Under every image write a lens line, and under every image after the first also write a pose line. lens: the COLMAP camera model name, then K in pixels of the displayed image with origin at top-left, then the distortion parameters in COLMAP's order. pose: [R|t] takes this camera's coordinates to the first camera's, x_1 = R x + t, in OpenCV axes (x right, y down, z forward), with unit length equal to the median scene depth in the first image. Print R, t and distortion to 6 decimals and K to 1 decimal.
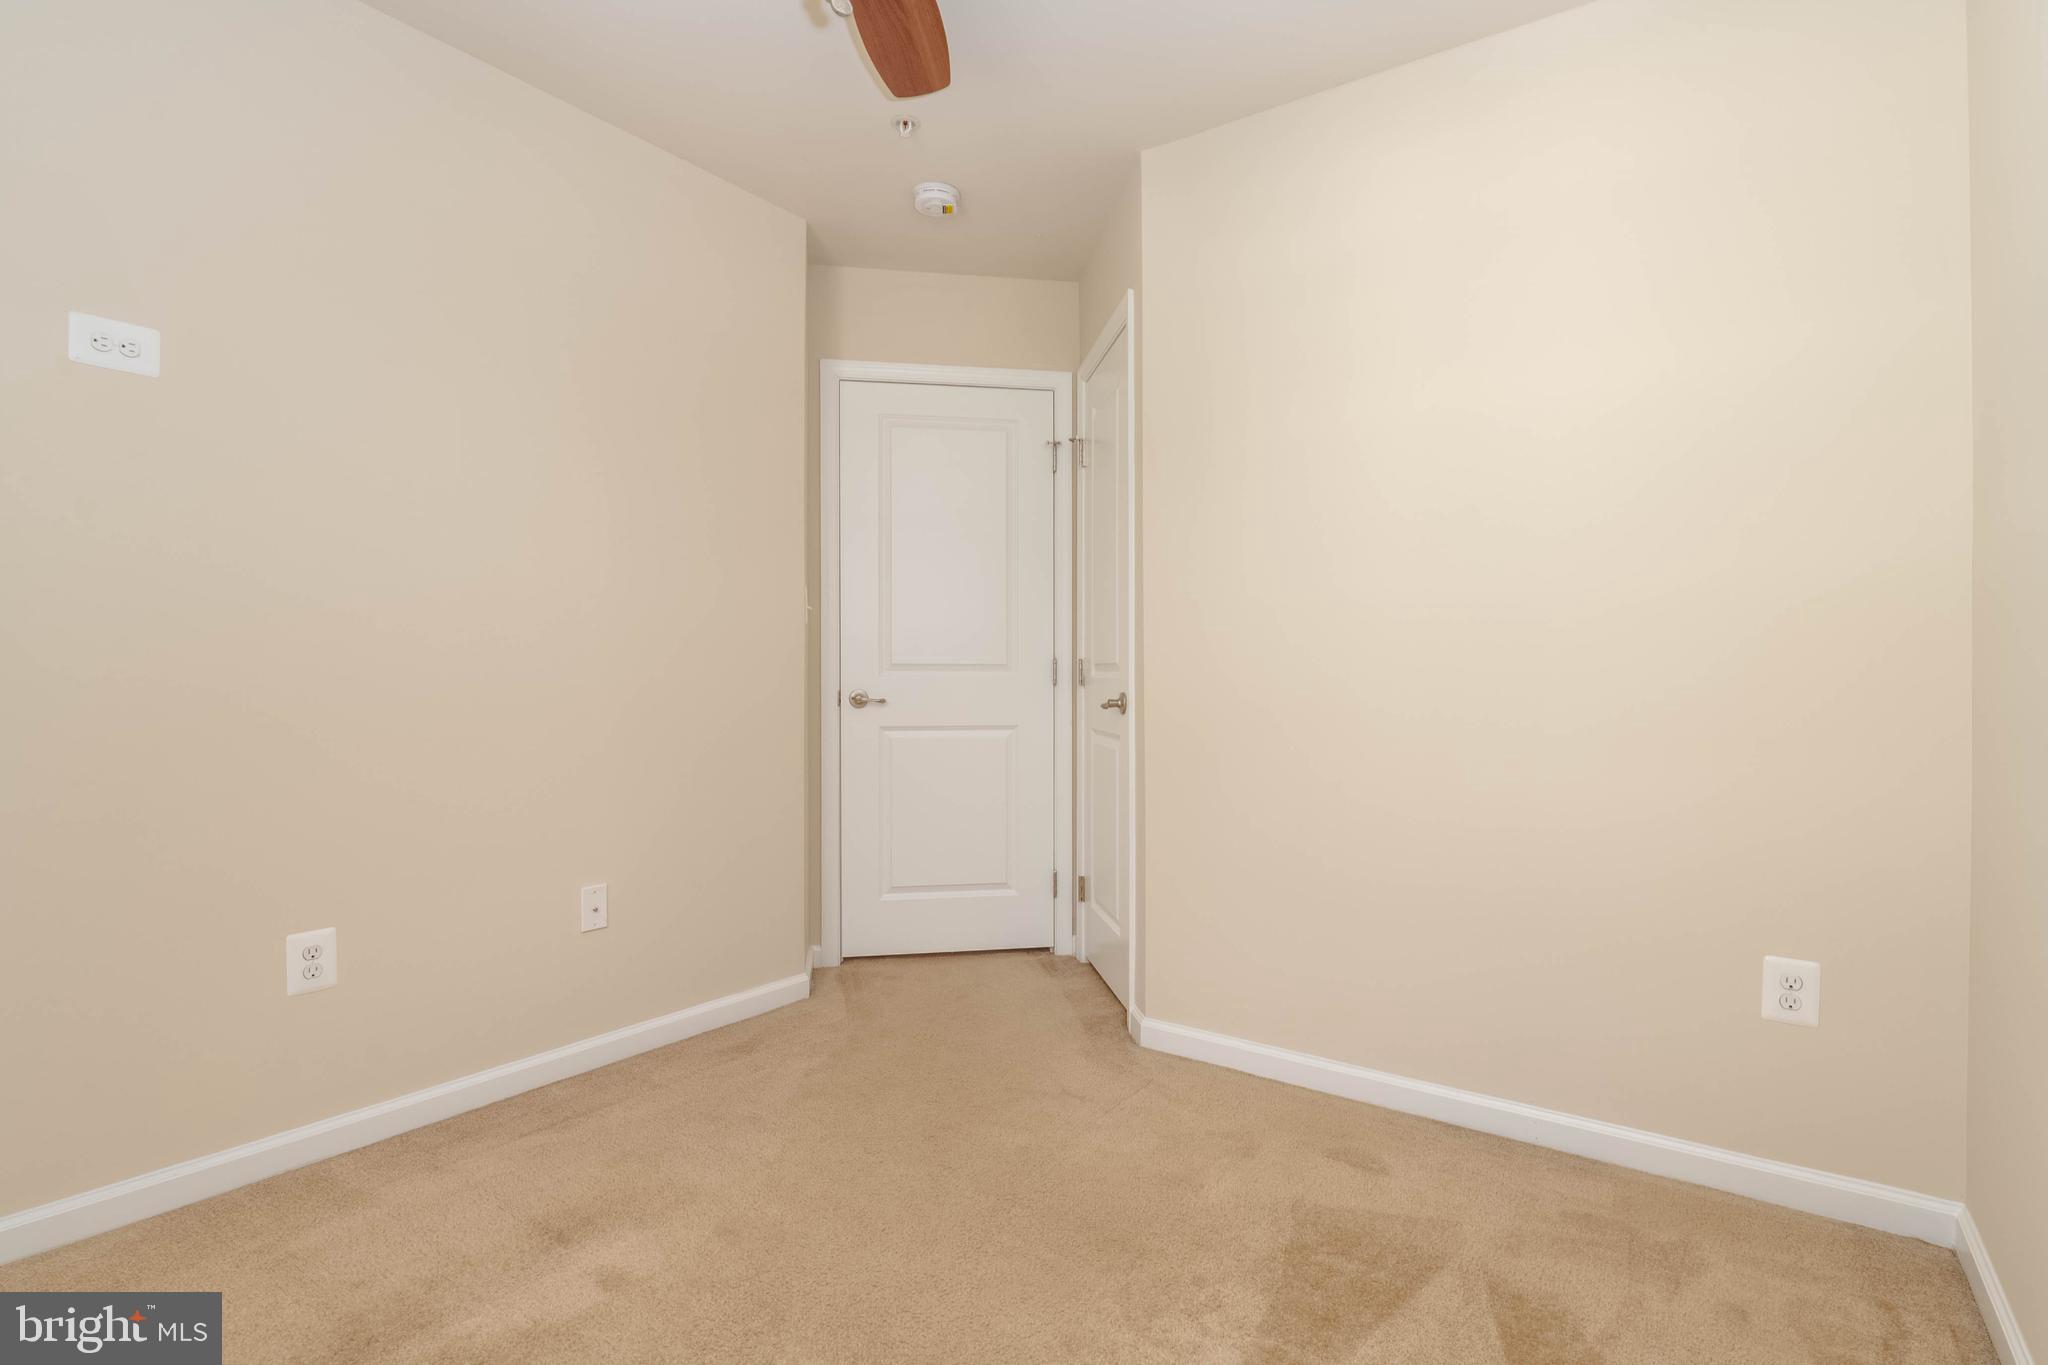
lens RADIAL K [[938.7, 0, 1005.2], [0, 938.7, 686.6], [0, 0, 1]] dist [0.001130, -0.002877]
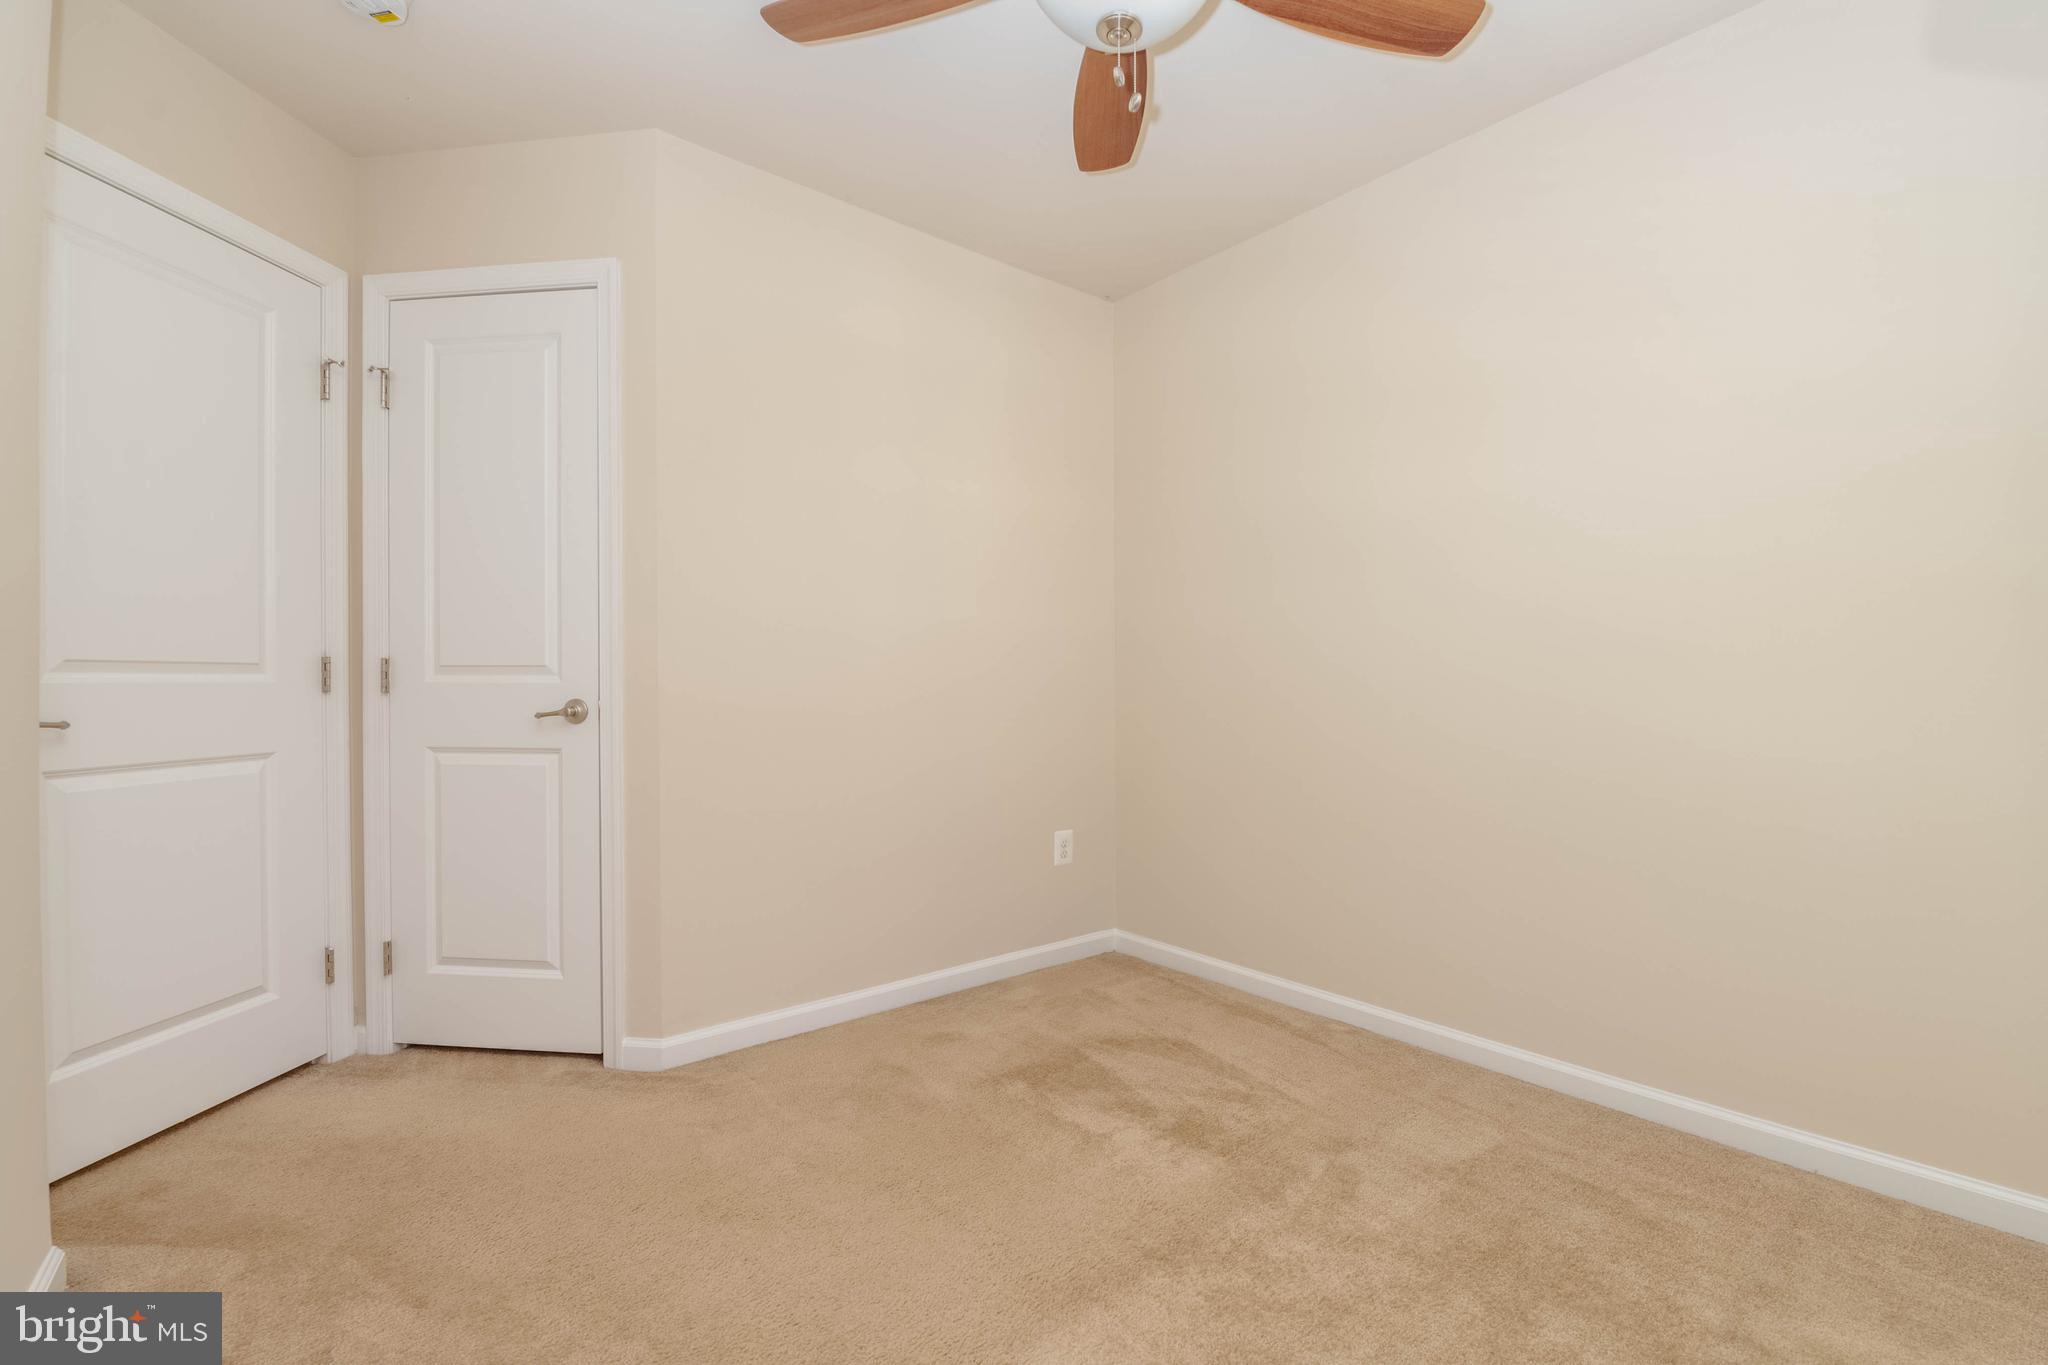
lens RADIAL K [[881.0, 0, 1016.5], [0, 881.0, 694.9], [0, 0, 1]] dist [0.006347, -0.003247]
pose [[0.289767, -0.015724, 0.956968, -0.709849], [0.010037, 0.999860, 0.013390, -0.006000], [-0.957045, 0.005725, 0.289884, 0.466059]]
